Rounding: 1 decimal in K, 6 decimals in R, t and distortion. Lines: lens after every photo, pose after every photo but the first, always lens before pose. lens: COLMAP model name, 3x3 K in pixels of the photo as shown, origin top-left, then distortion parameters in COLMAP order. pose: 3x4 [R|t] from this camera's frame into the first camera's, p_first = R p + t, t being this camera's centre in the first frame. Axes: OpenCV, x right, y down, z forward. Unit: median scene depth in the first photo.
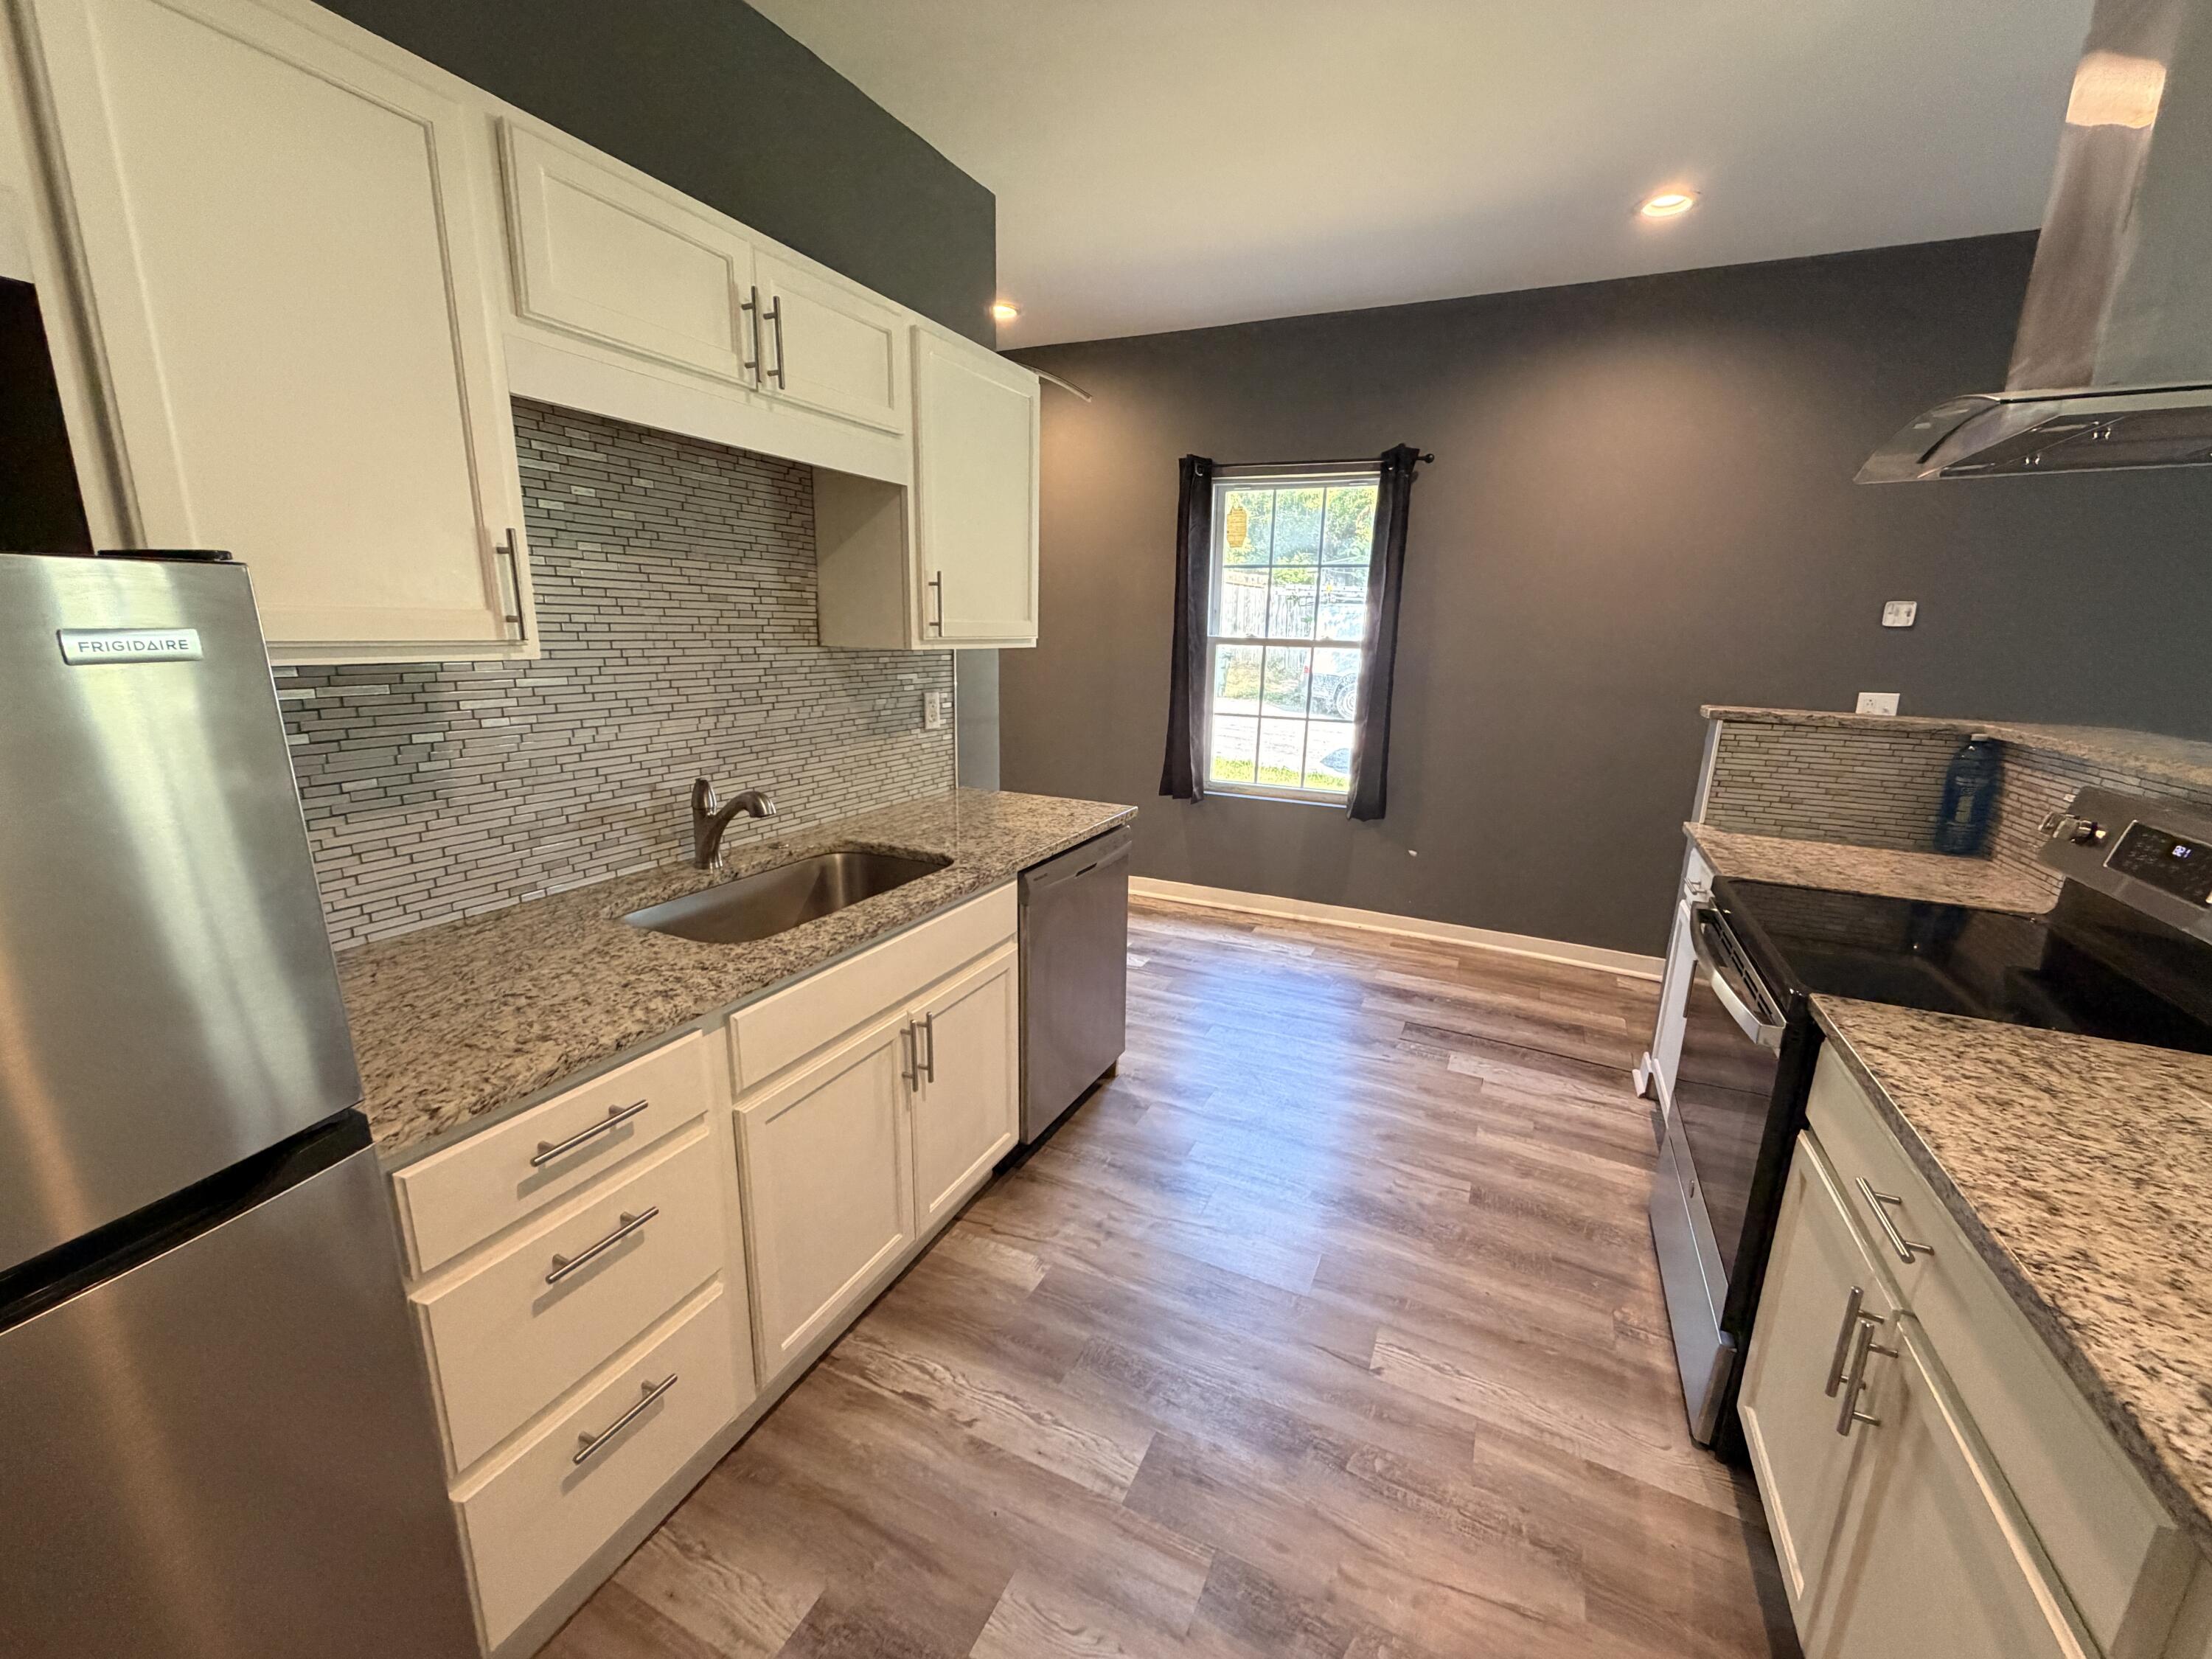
lens RADIAL K [[879.4, 0, 1099.4], [0, 879.4, 830.2], [0, 0, 1]] dist [-0.000453, 0.000416]
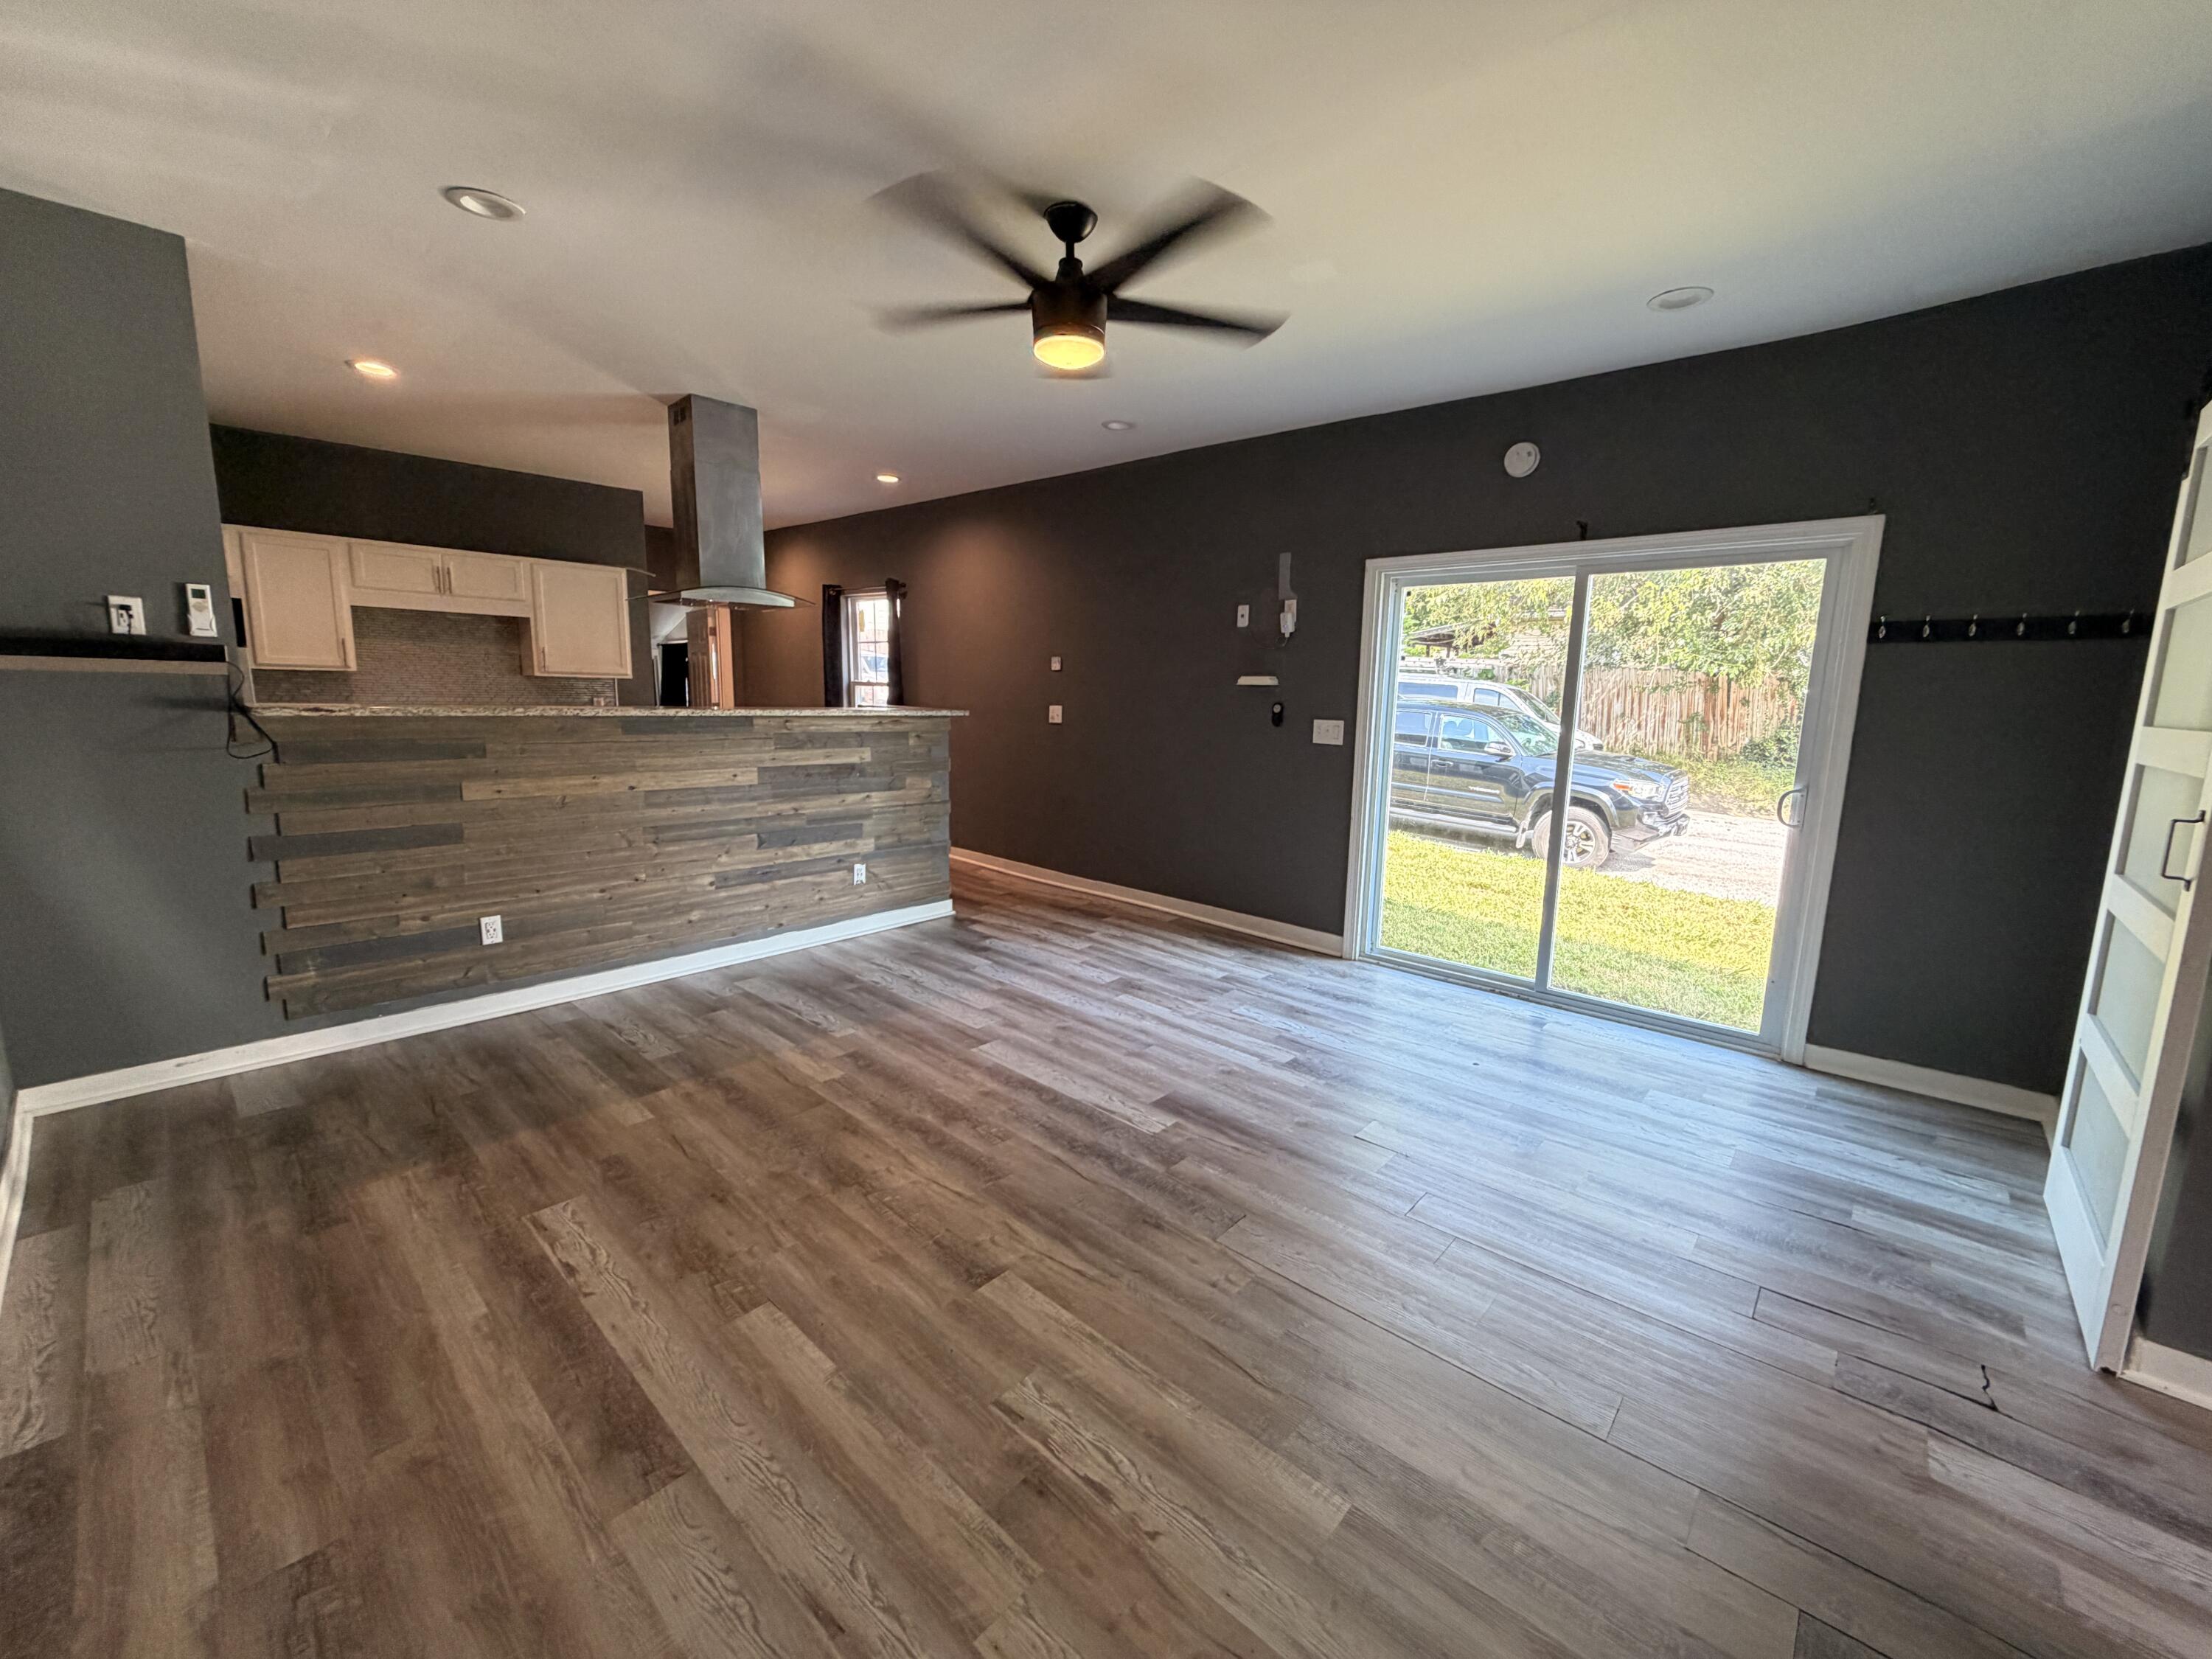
lens RADIAL K [[879.4, 0, 1099.4], [0, 879.4, 830.2], [0, 0, 1]] dist [-0.000453, 0.000416]
pose [[0.959263, 0.045972, -0.278749, 1.928846], [-0.067802, 0.995298, -0.069179, 0.290497], [0.274258, 0.085261, 0.957869, -0.931438]]
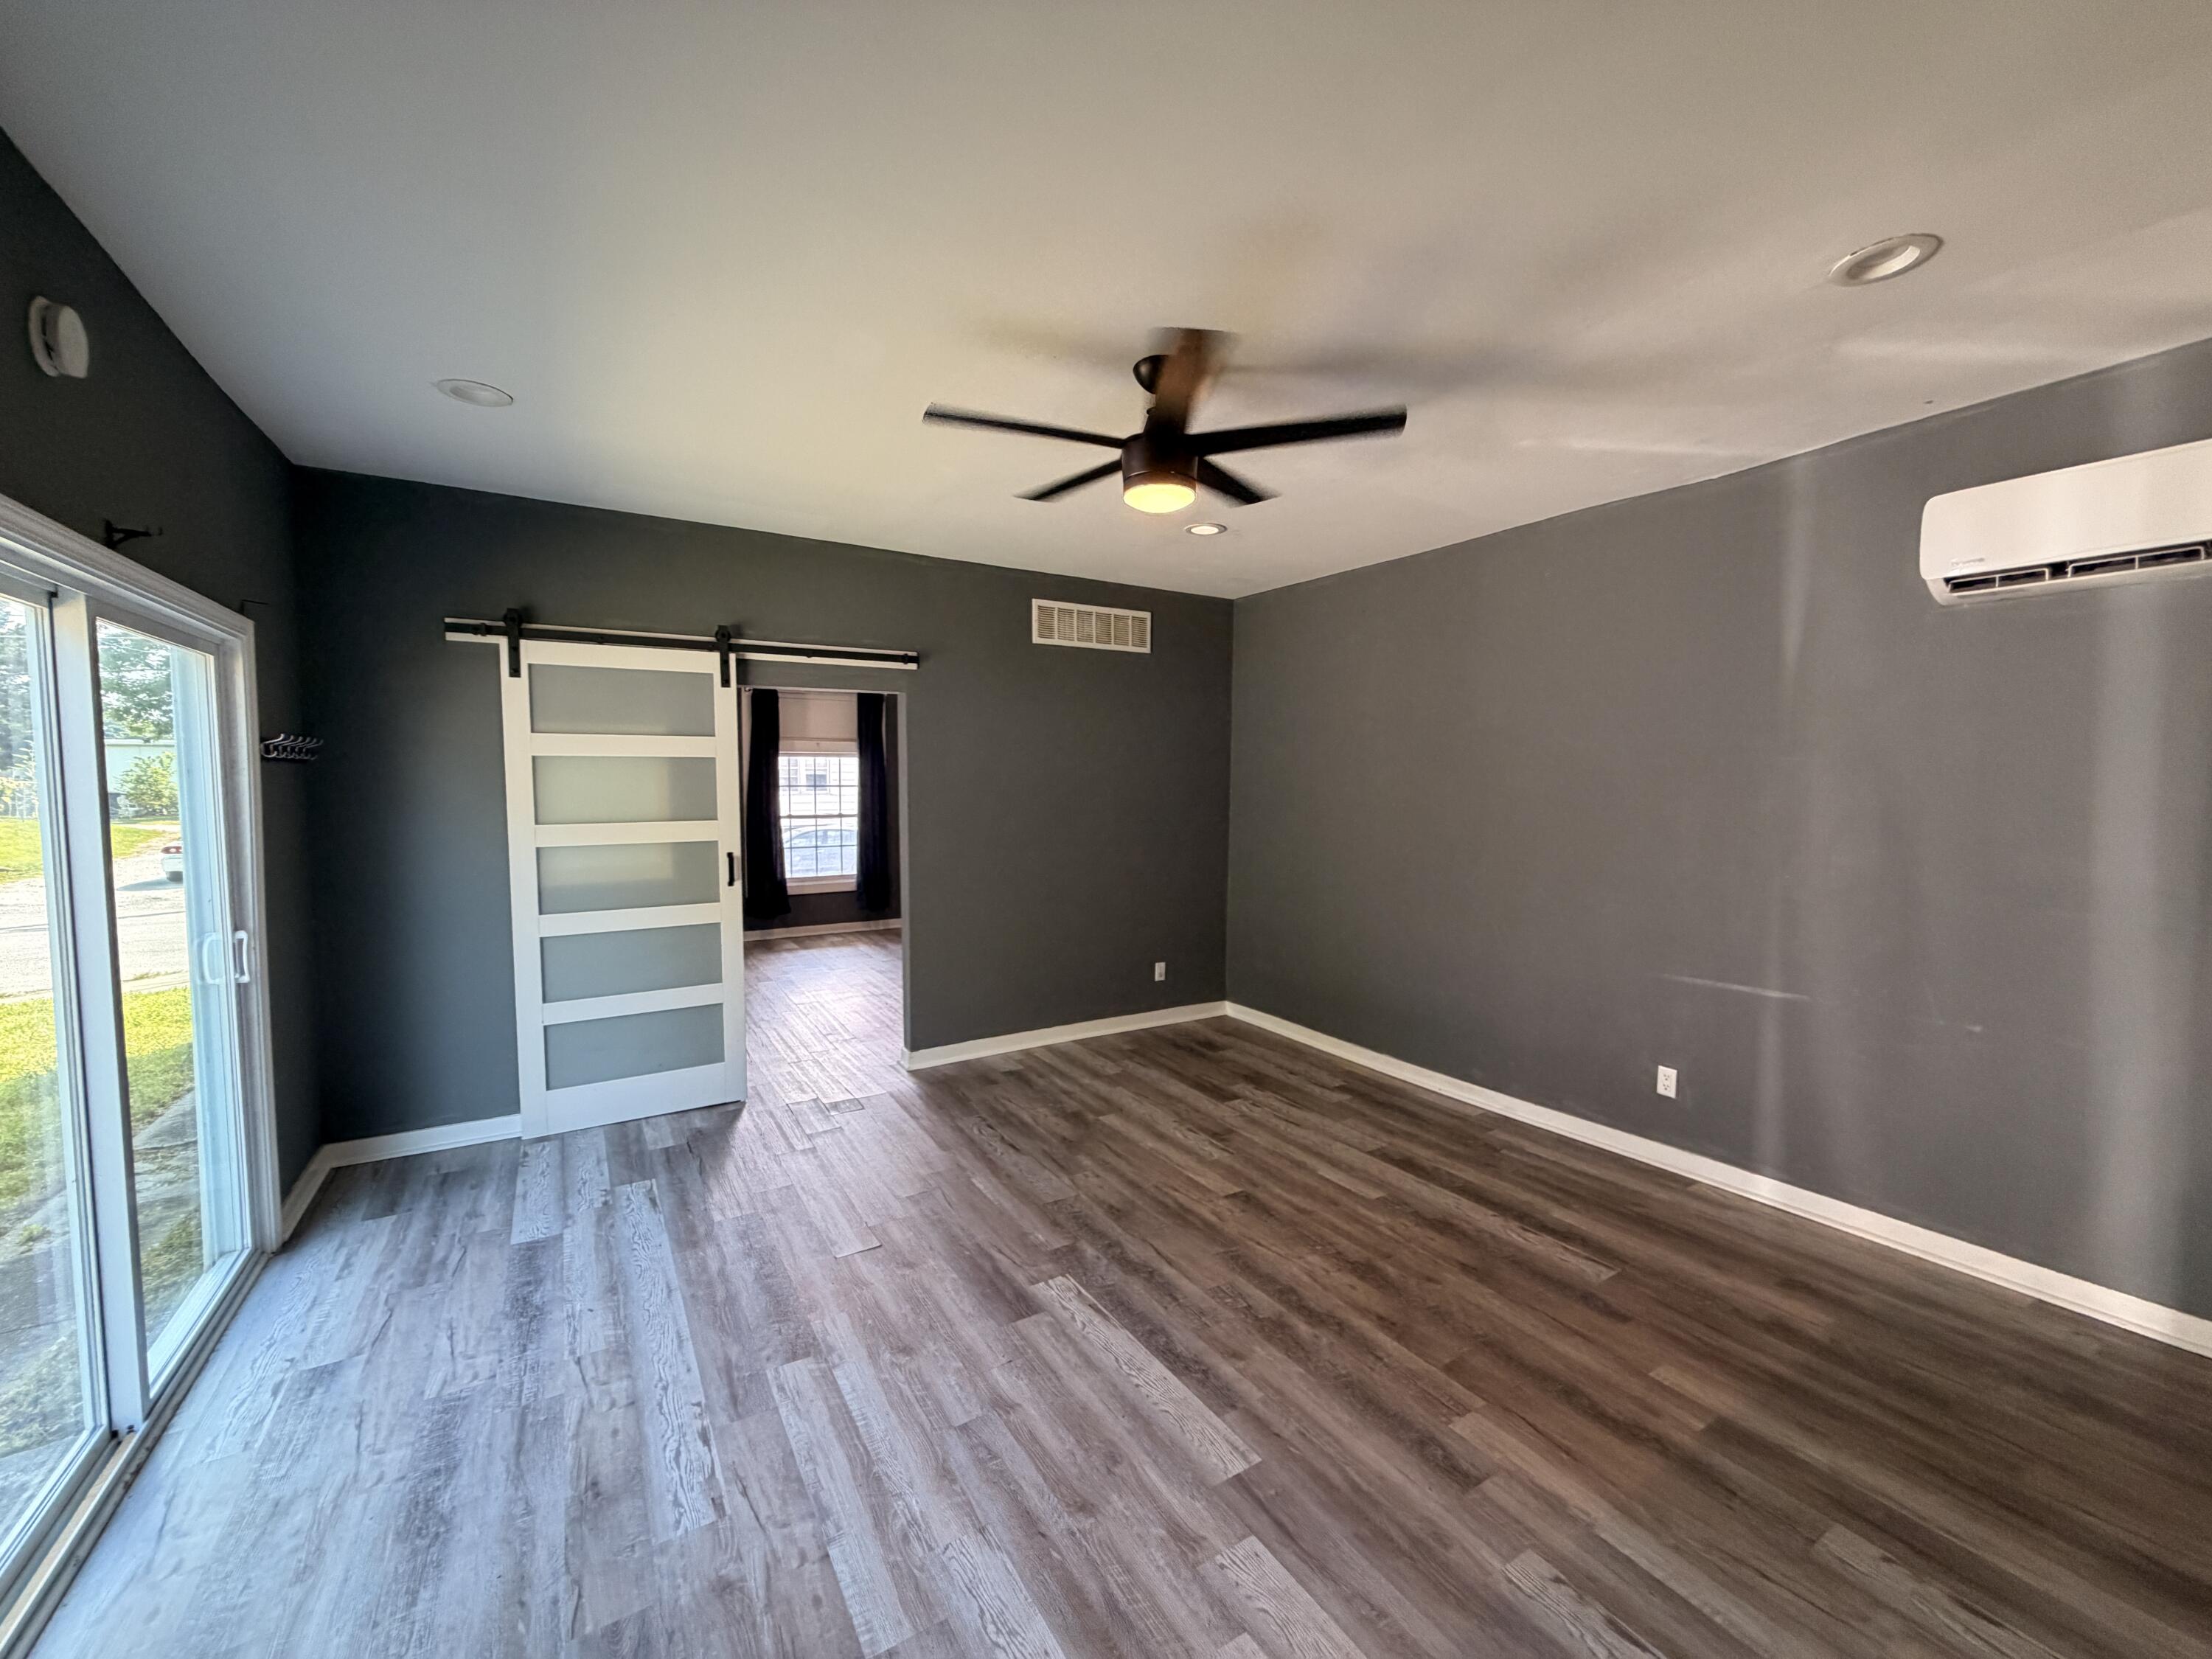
lens RADIAL K [[879.4, 0, 1099.4], [0, 879.4, 830.2], [0, 0, 1]] dist [-0.000453, 0.000416]
pose [[-0.841417, -0.050356, 0.538035, 1.092938], [0.110092, 0.958794, 0.261904, -0.229488], [-0.529053, 0.279604, -0.801202, 0.914623]]
